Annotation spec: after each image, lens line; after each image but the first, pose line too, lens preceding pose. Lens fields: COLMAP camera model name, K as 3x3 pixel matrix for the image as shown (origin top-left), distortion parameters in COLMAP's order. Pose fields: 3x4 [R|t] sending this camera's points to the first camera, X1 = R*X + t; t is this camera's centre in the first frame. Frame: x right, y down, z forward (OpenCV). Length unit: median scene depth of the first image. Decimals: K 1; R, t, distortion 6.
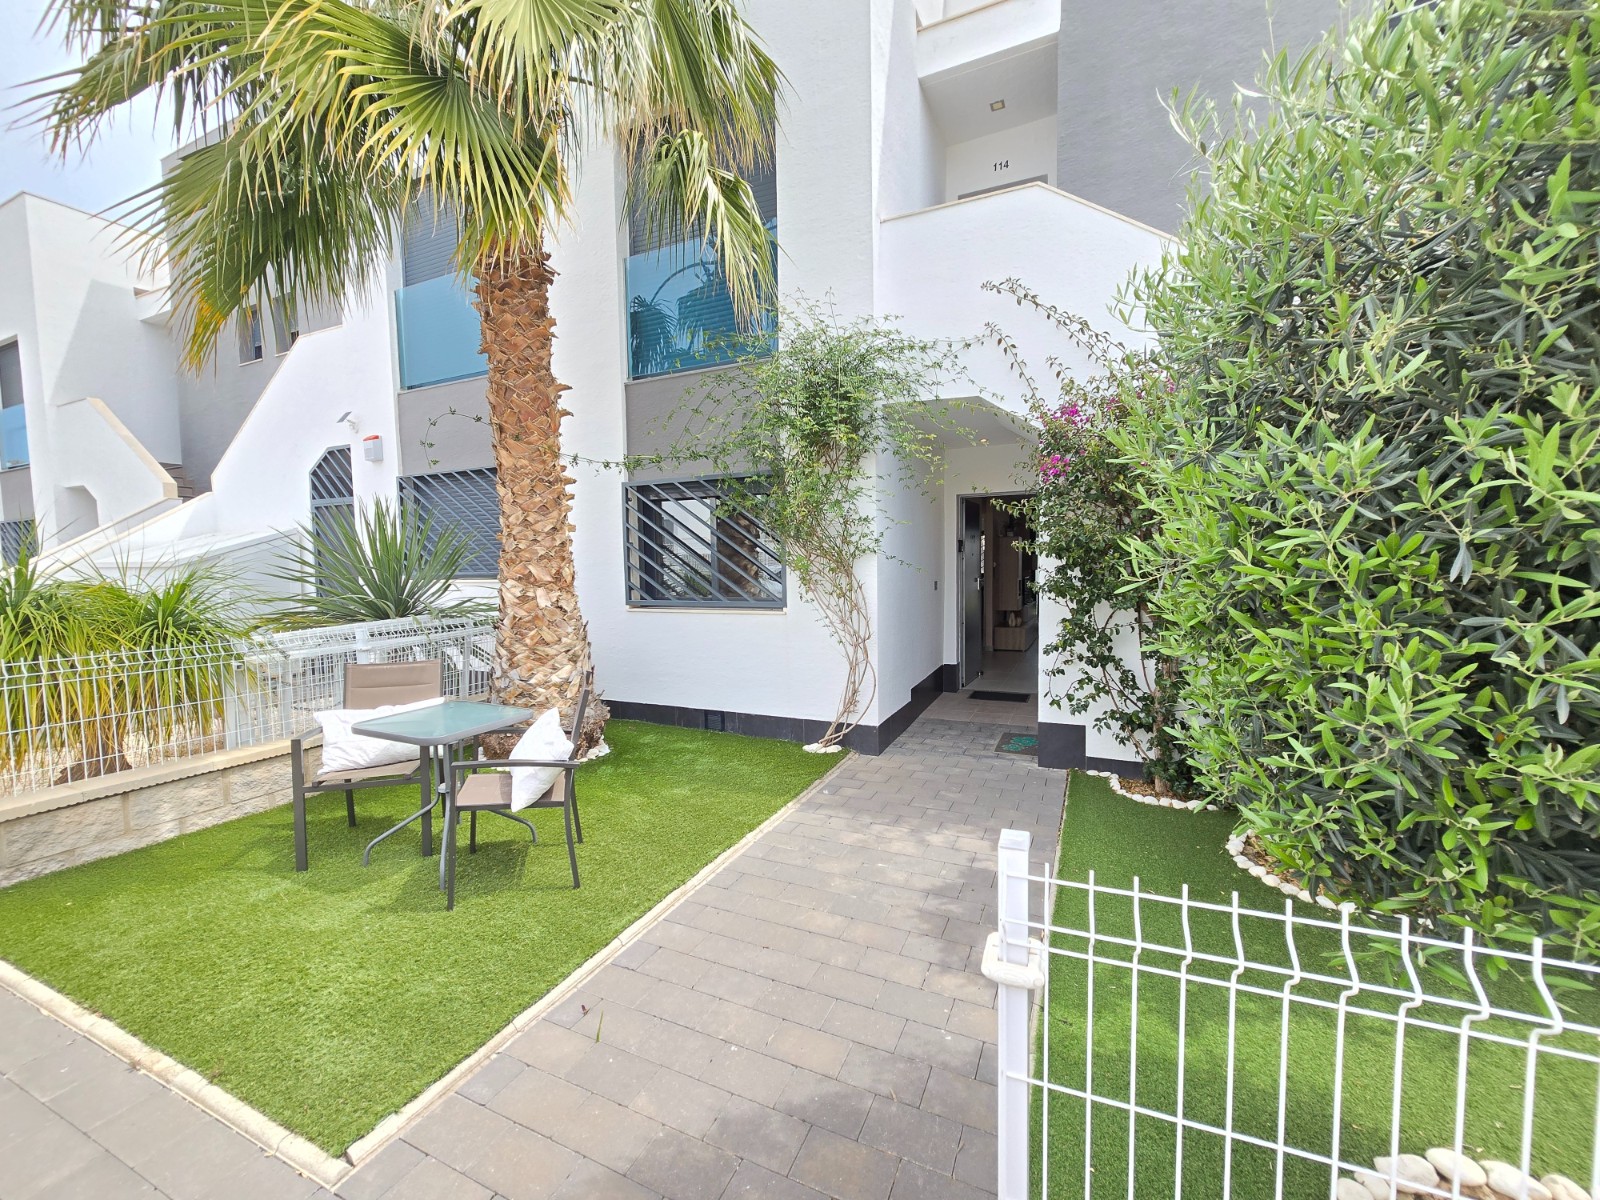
lens RADIAL K [[653.8, 0, 799.8], [0, 653.8, 602.9], [0, 0, 1]] dist [-0.002431, -0.000262]
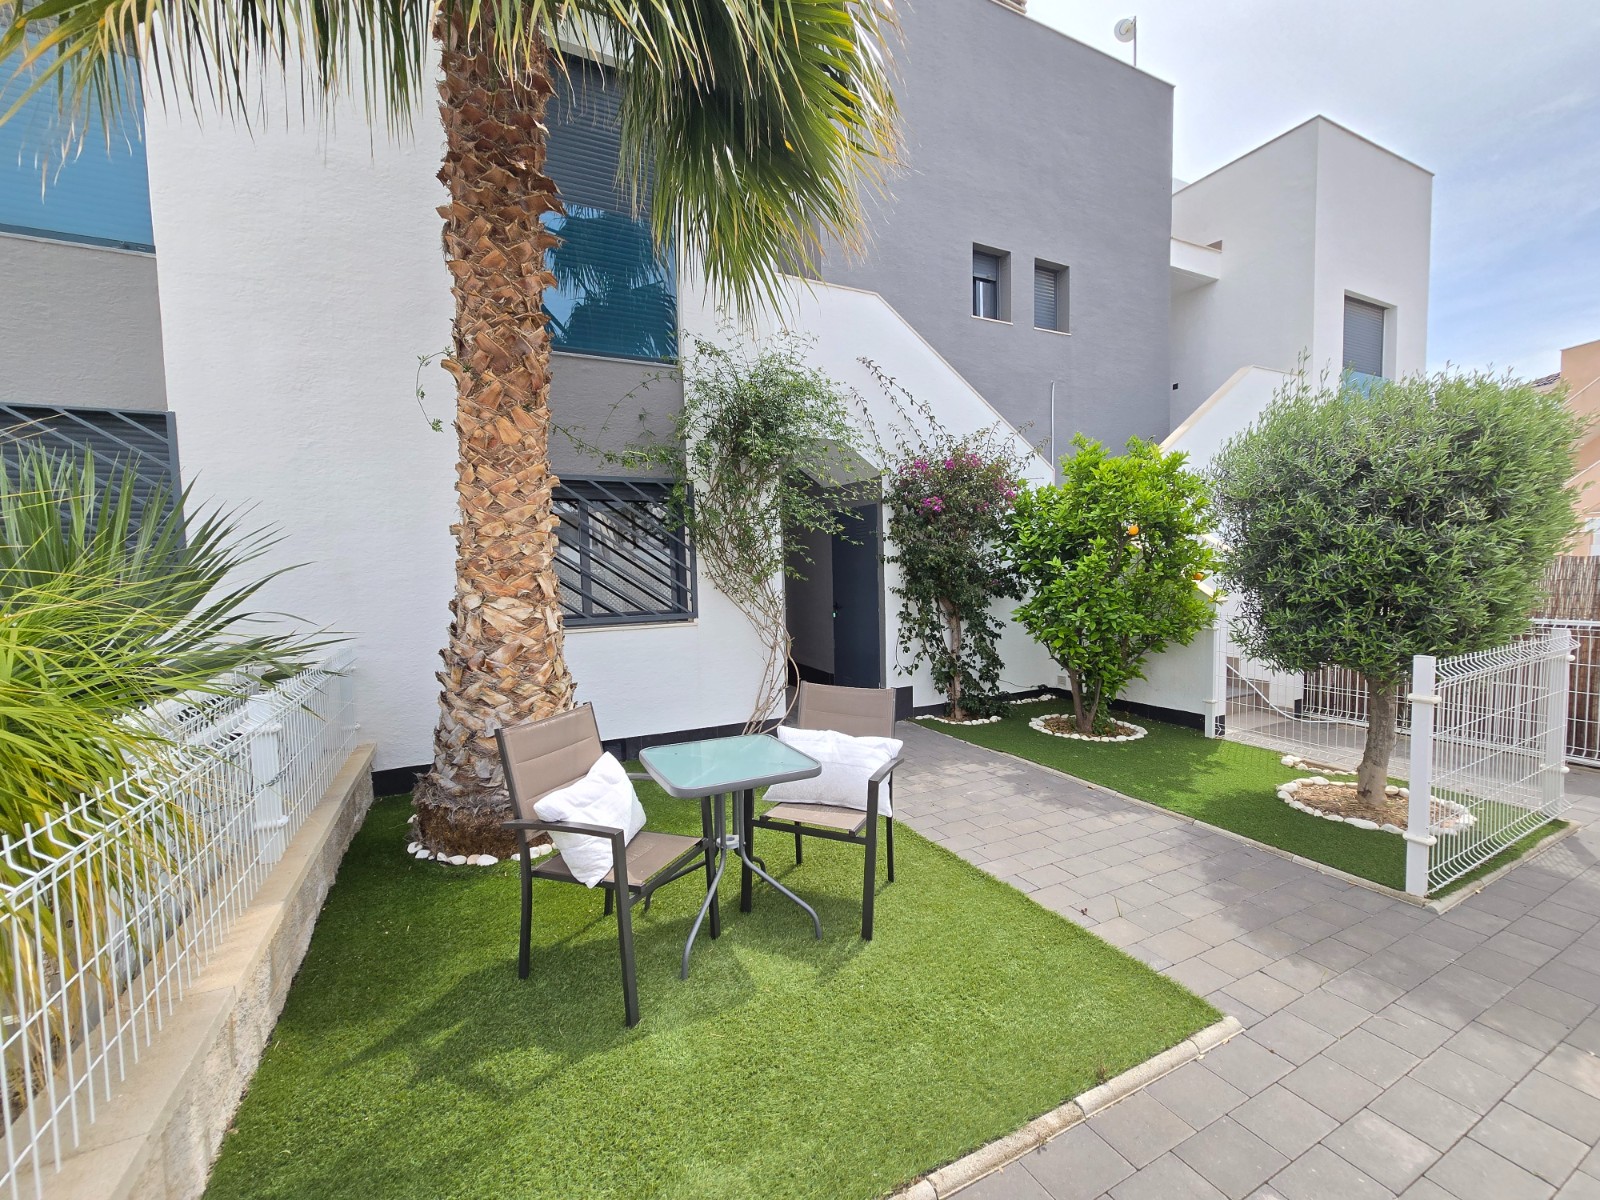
lens RADIAL K [[653.8, 0, 800.3], [0, 653.8, 602.0], [0, 0, 1]] dist [-0.002431, -0.000262]
pose [[0.629831, -0.042035, 0.775594, -0.826146], [0.062291, 0.998052, 0.003507, -0.012899], [-0.774231, 0.046104, 0.631222, 0.295865]]
